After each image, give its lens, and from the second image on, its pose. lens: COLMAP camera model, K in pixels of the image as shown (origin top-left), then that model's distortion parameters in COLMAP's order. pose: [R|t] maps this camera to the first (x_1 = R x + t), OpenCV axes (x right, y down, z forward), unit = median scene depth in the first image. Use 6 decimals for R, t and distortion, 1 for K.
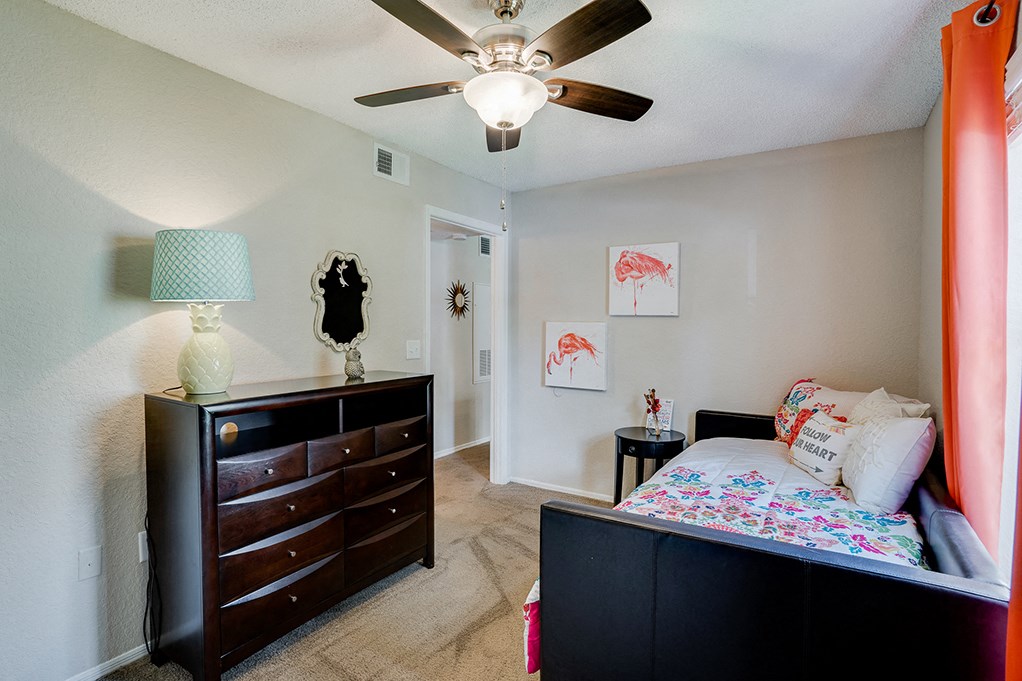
lens RADIAL K [[502.5, 0, 511.4], [0, 502.5, 337.0], [0, 0, 1]] dist [0.003106, 0.000057]
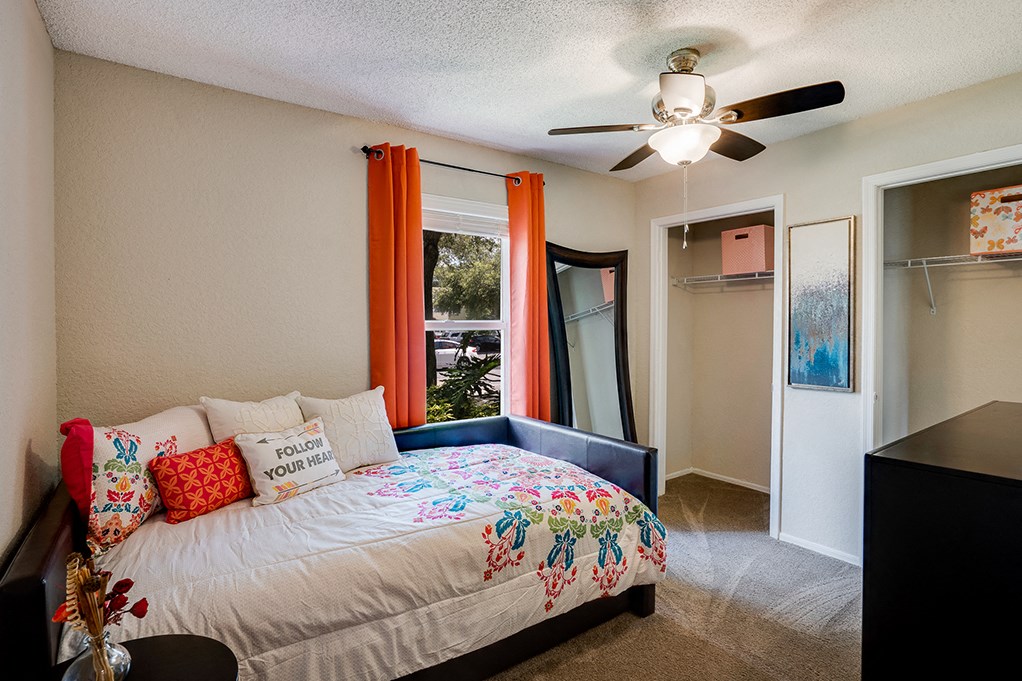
lens RADIAL K [[502.5, 0, 508.8], [0, 502.5, 337.8], [0, 0, 1]] dist [0.003106, 0.000057]
pose [[-0.926205, -0.001502, 0.377019, -0.056187], [0.016453, 0.998878, 0.044399, -0.029629], [-0.376662, 0.047326, -0.925141, 1.864302]]
